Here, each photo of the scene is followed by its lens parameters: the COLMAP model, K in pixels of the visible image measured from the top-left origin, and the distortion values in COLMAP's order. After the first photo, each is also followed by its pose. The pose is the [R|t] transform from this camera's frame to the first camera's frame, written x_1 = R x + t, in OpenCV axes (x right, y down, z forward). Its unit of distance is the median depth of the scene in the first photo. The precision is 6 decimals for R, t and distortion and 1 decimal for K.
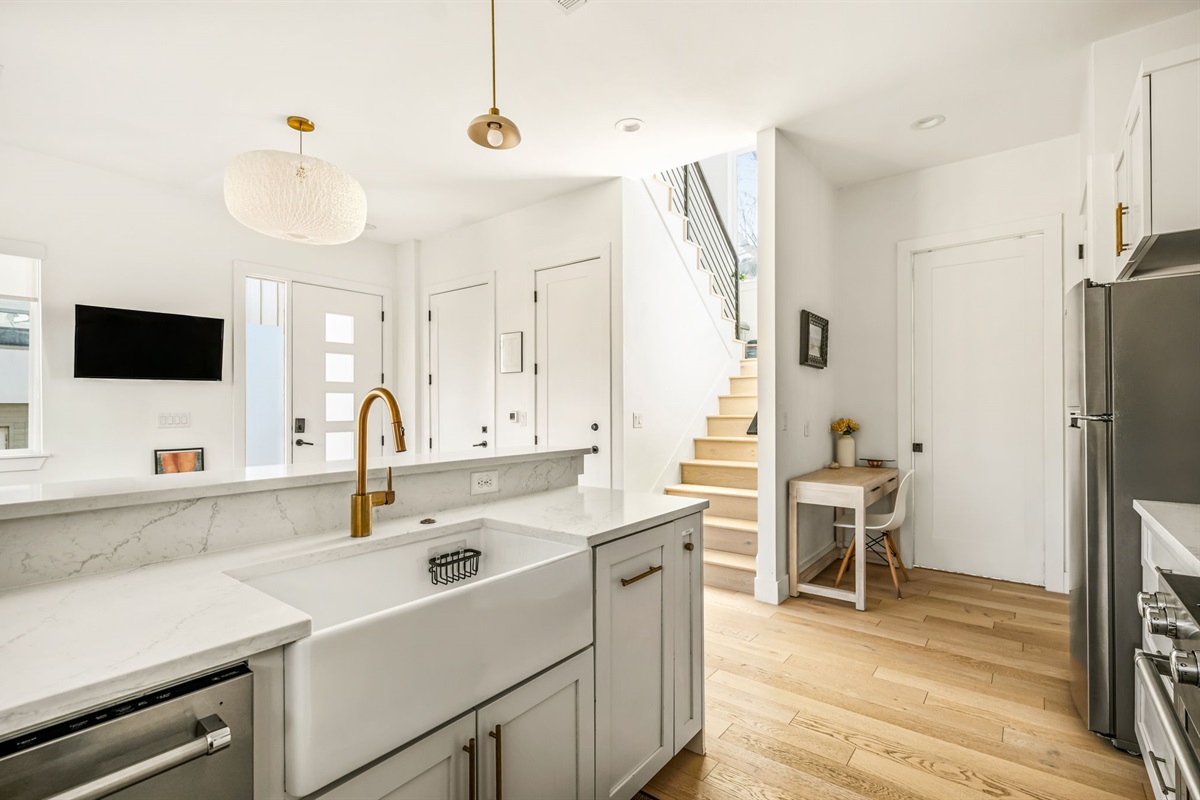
lens RADIAL K [[556.4, 0, 603.9], [0, 556.4, 398.1], [0, 0, 1]] dist [0.006495, -0.001467]
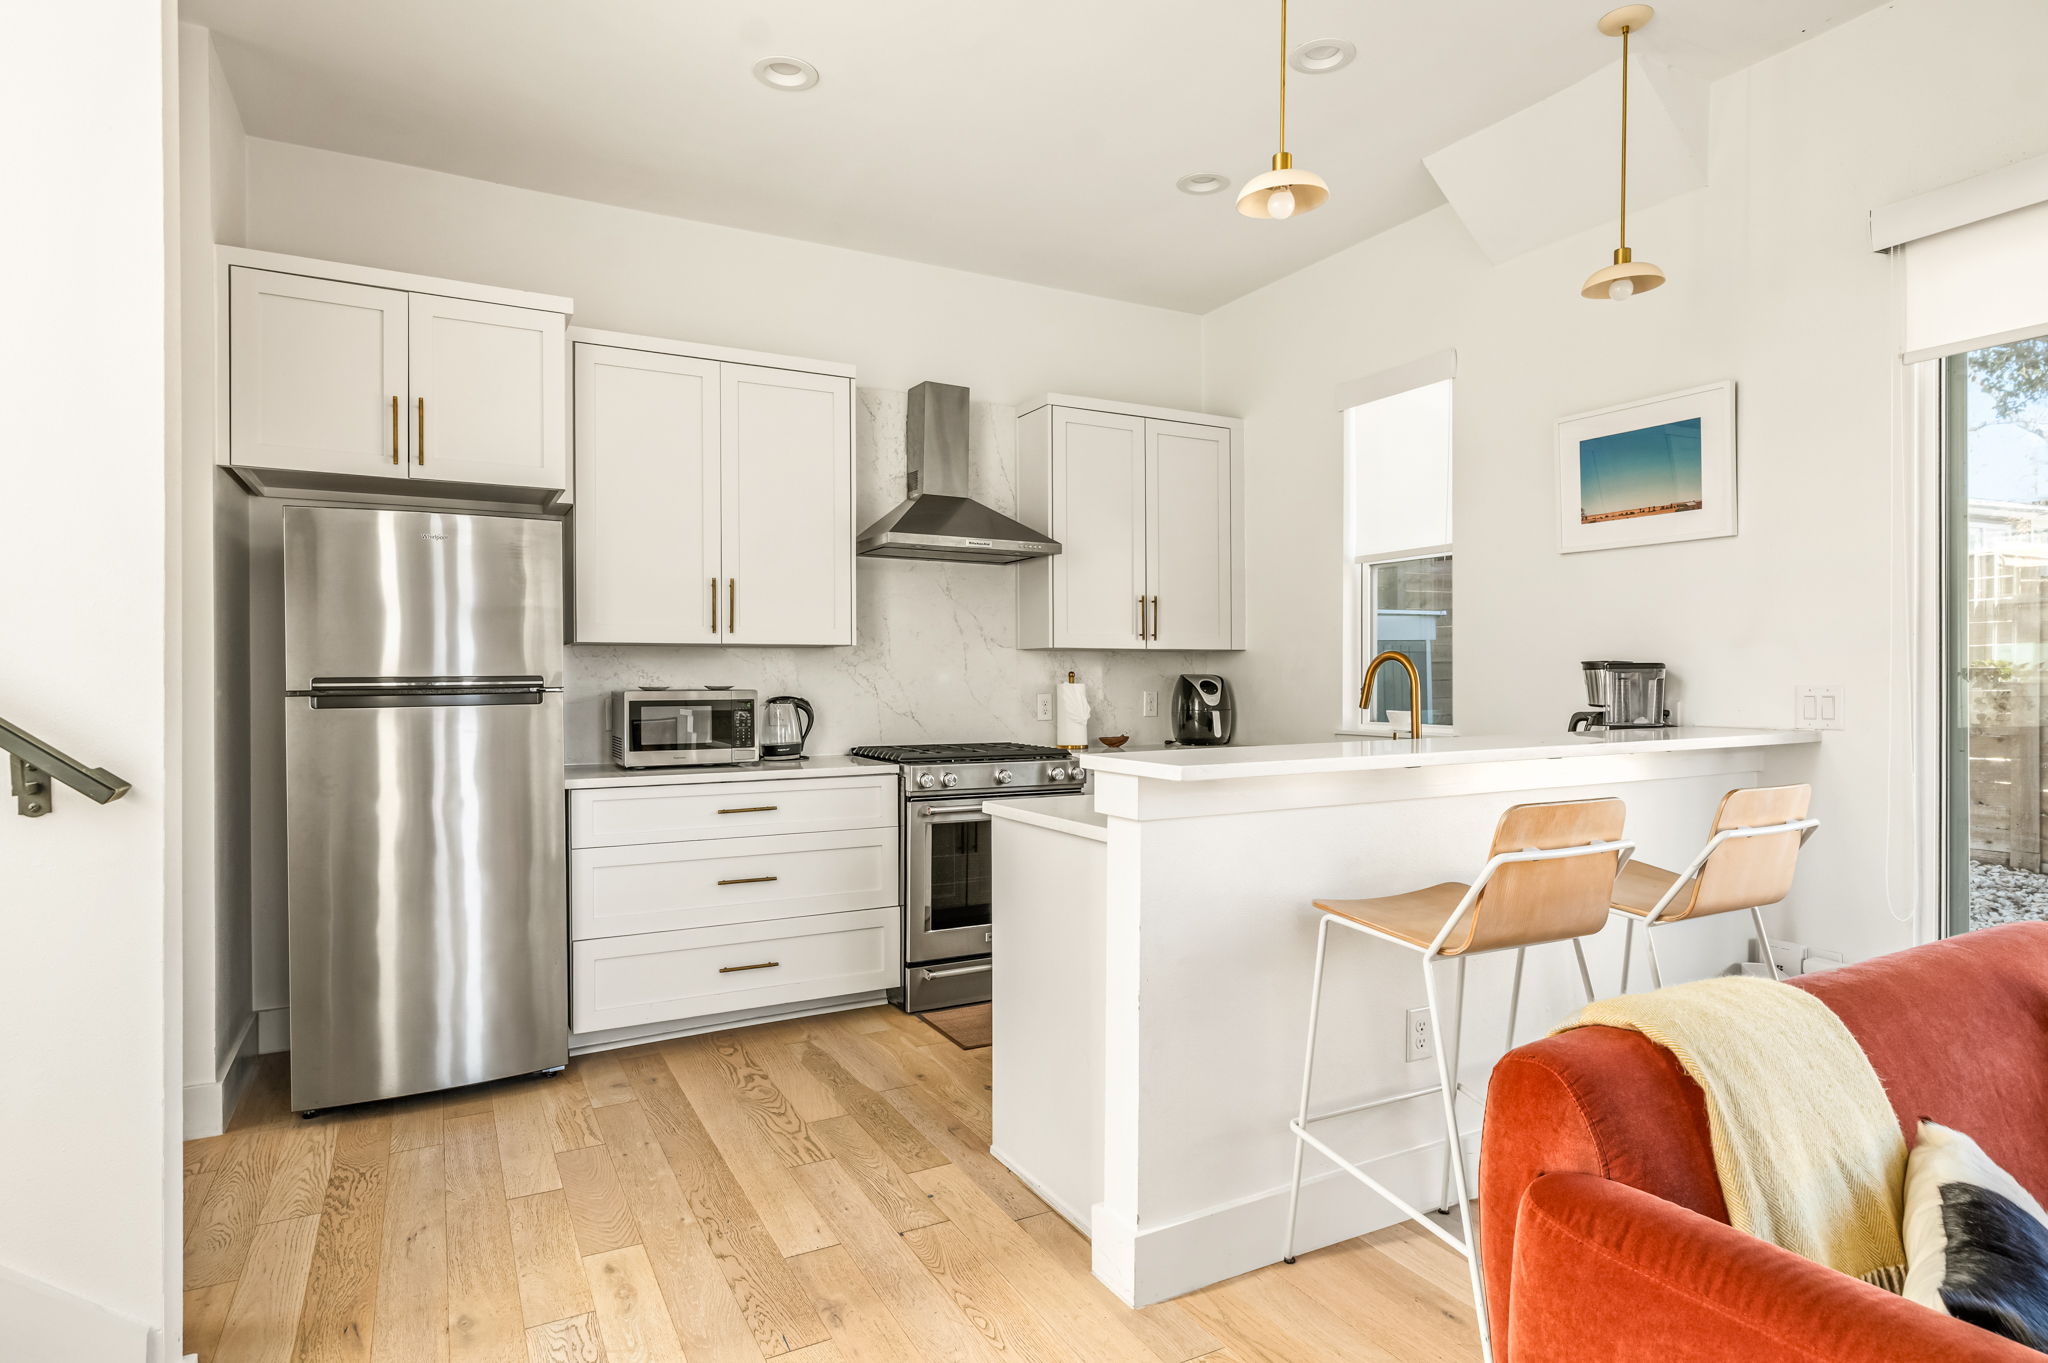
lens RADIAL K [[1110.4, 0, 1031.9], [0, 1110.4, 677.8], [0, 0, 1]] dist [-0.000254, 0.002138]
pose [[-0.917448, 0.008384, 0.397767, -0.313566], [0.002592, 0.999883, -0.015097, 0.031682], [-0.397847, -0.012820, -0.917362, 1.634141]]
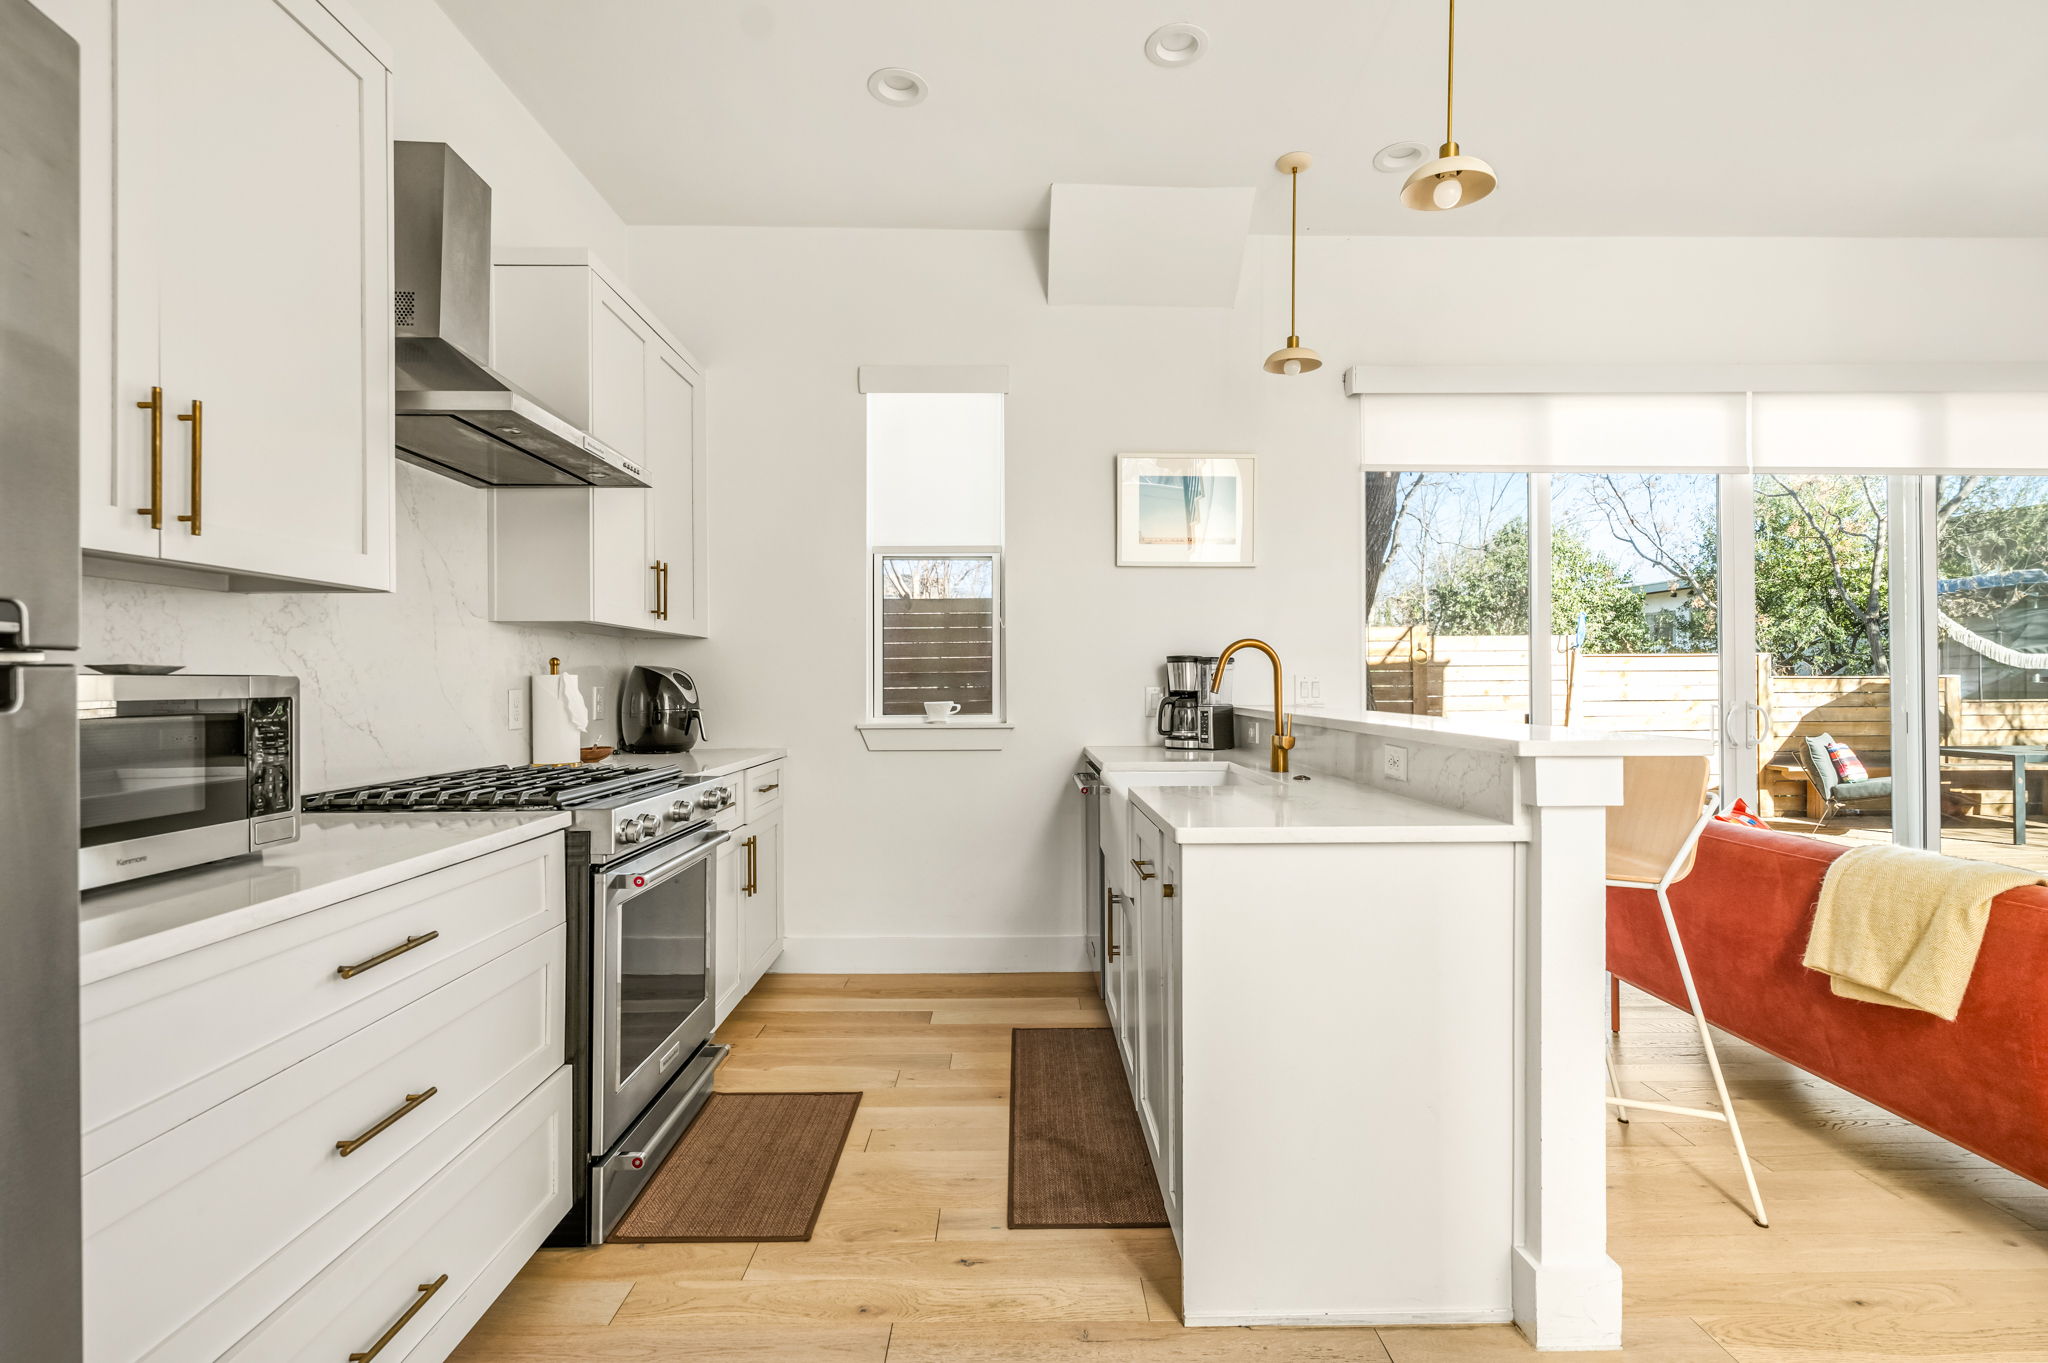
lens RADIAL K [[949.6, 0, 1030.9], [0, 949.6, 677.8], [0, 0, 1]] dist [0.006495, -0.001467]
pose [[-0.772639, 0.004755, -0.634827, 0.597506], [0.016454, 0.999786, -0.012538, 0.039118], [0.634632, -0.020133, -0.772552, 1.129096]]
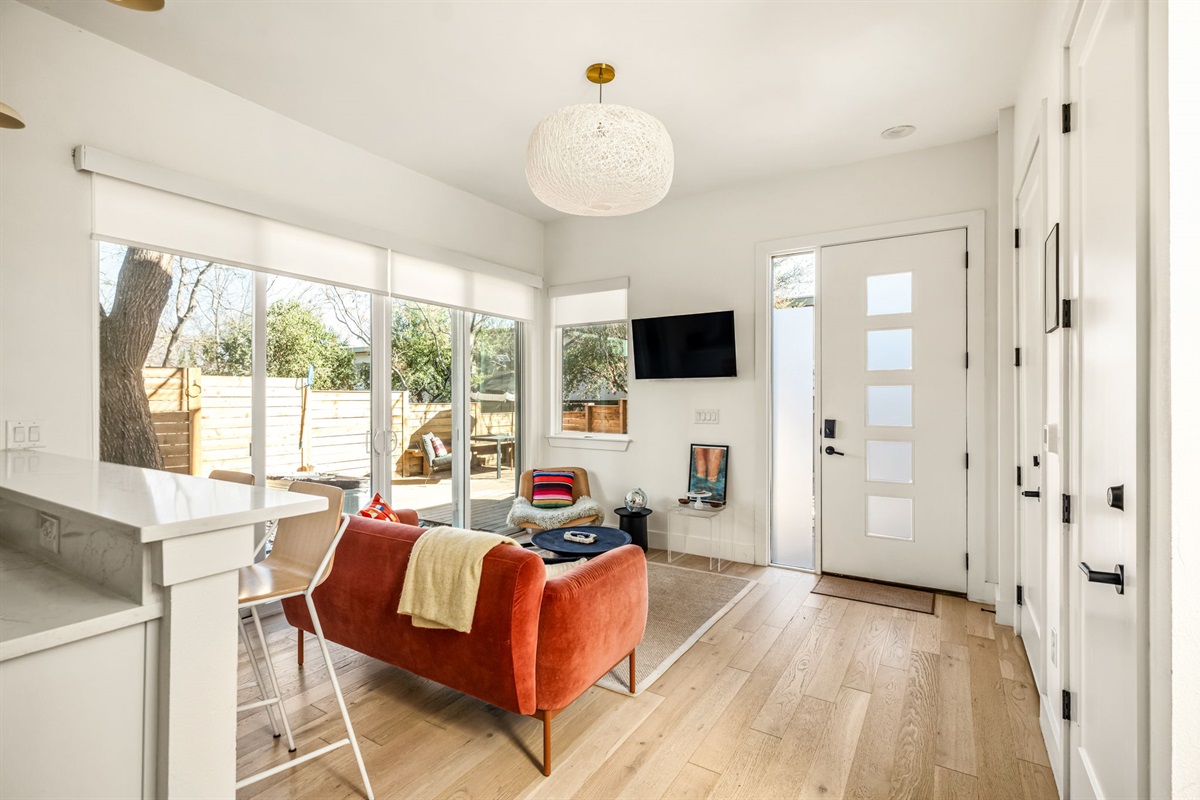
lens RADIAL K [[556.4, 0, 604.6], [0, 556.4, 397.5], [0, 0, 1]] dist [0.006495, -0.001467]
pose [[0.105474, 0.003919, -0.994414, 0.363498], [0.011553, 0.999920, 0.005166, -0.004441], [0.994355, -0.012034, 0.105420, 1.115833]]
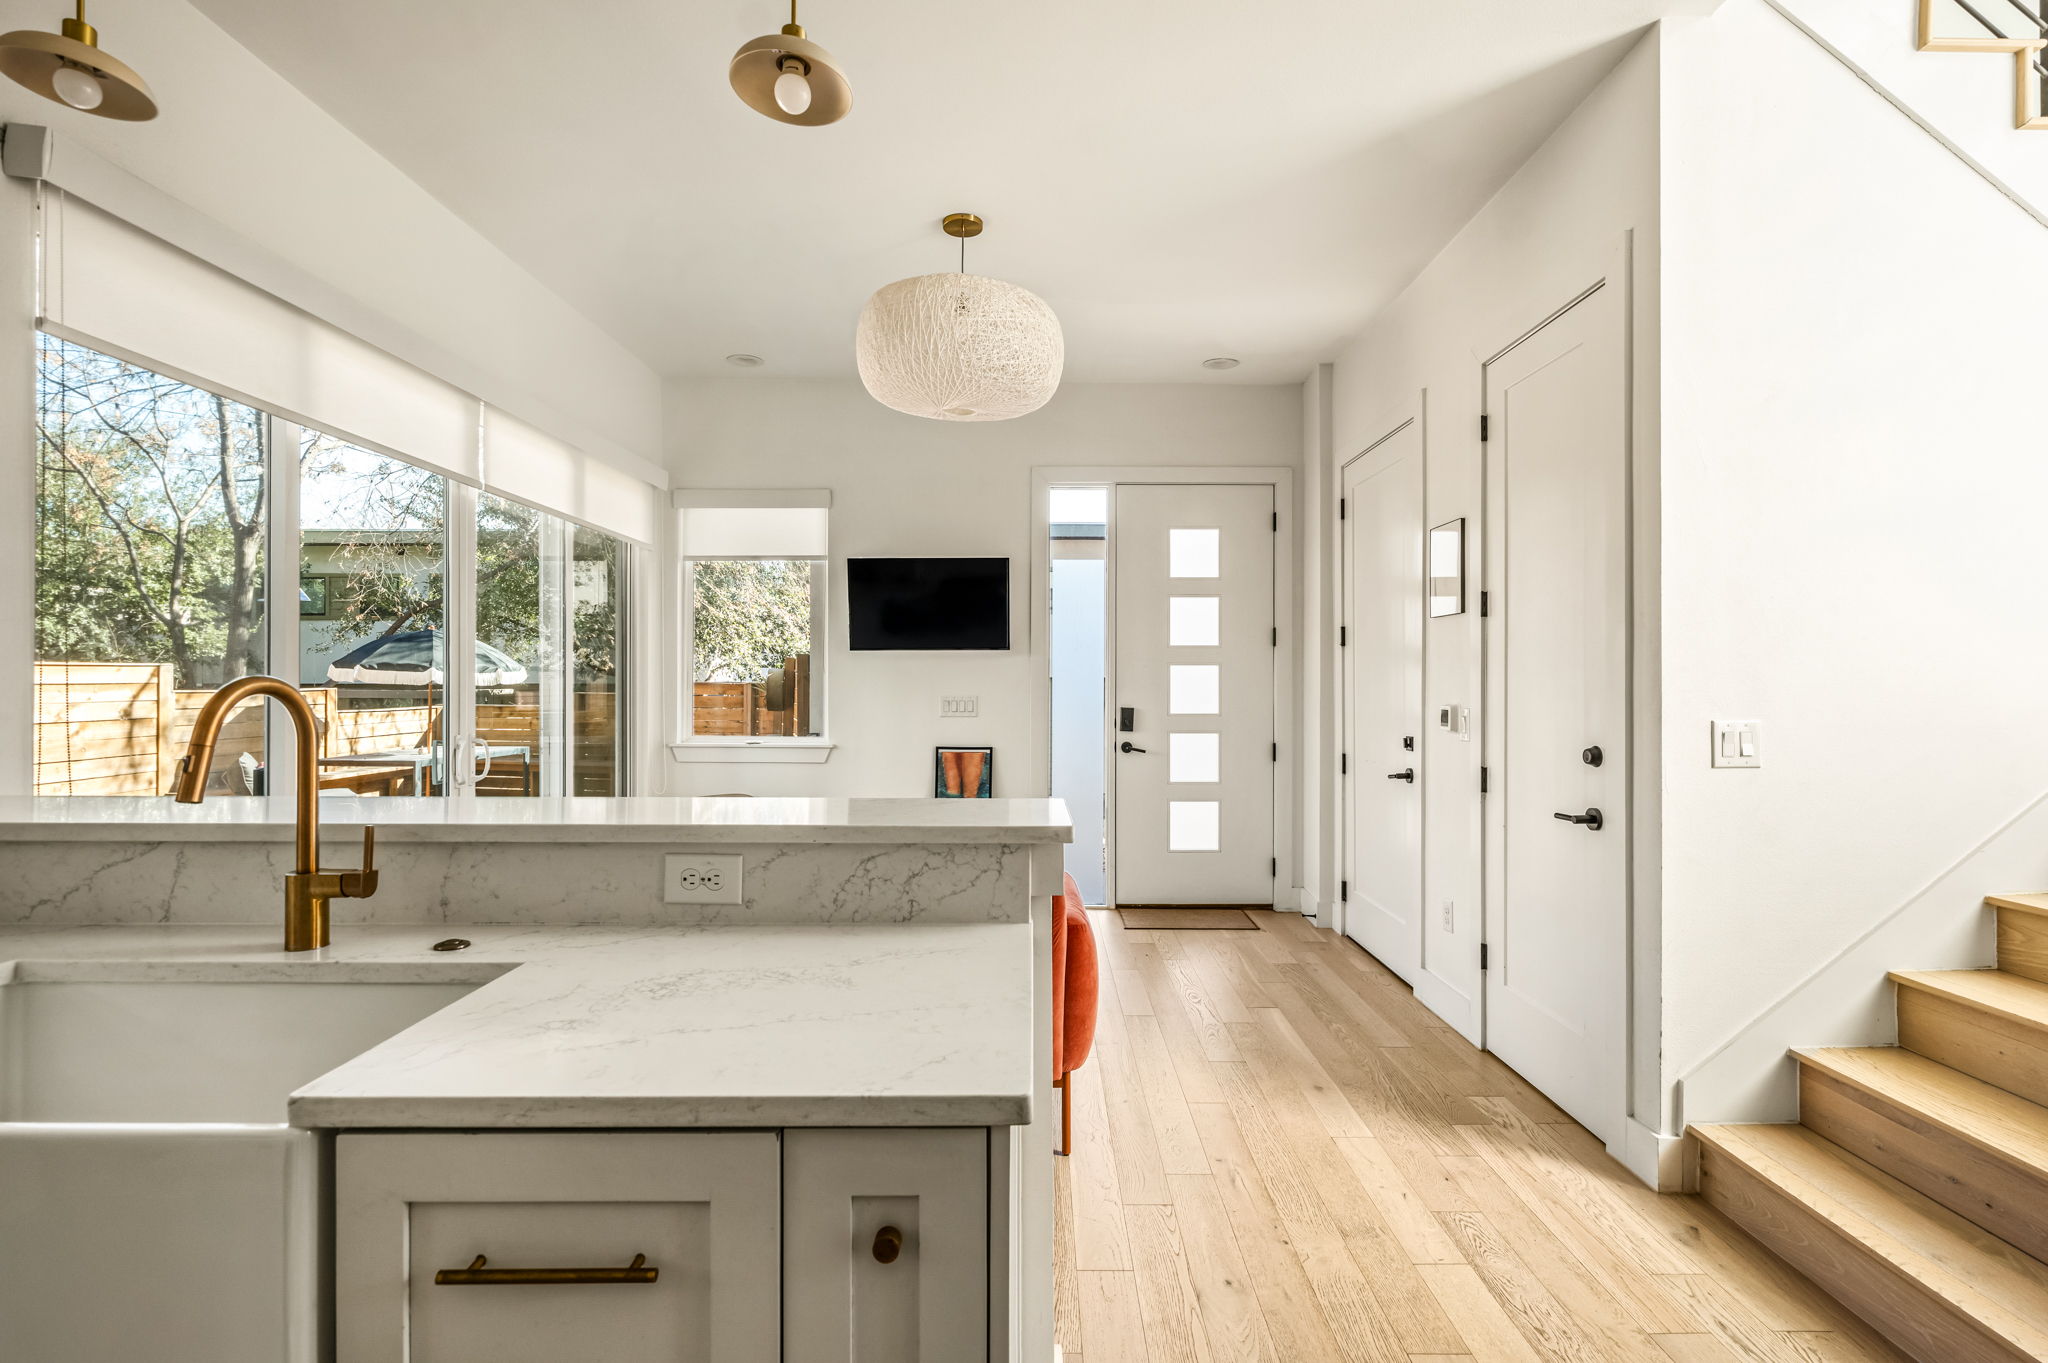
lens RADIAL K [[949.6, 0, 1037.5], [0, 949.6, 675.3], [0, 0, 1]] dist [0.006495, -0.001467]
pose [[0.617877, 0.001030, -0.786274, 0.384719], [0.005193, 0.999972, 0.005391, -0.009498], [0.786258, -0.007414, 0.617854, 0.524137]]
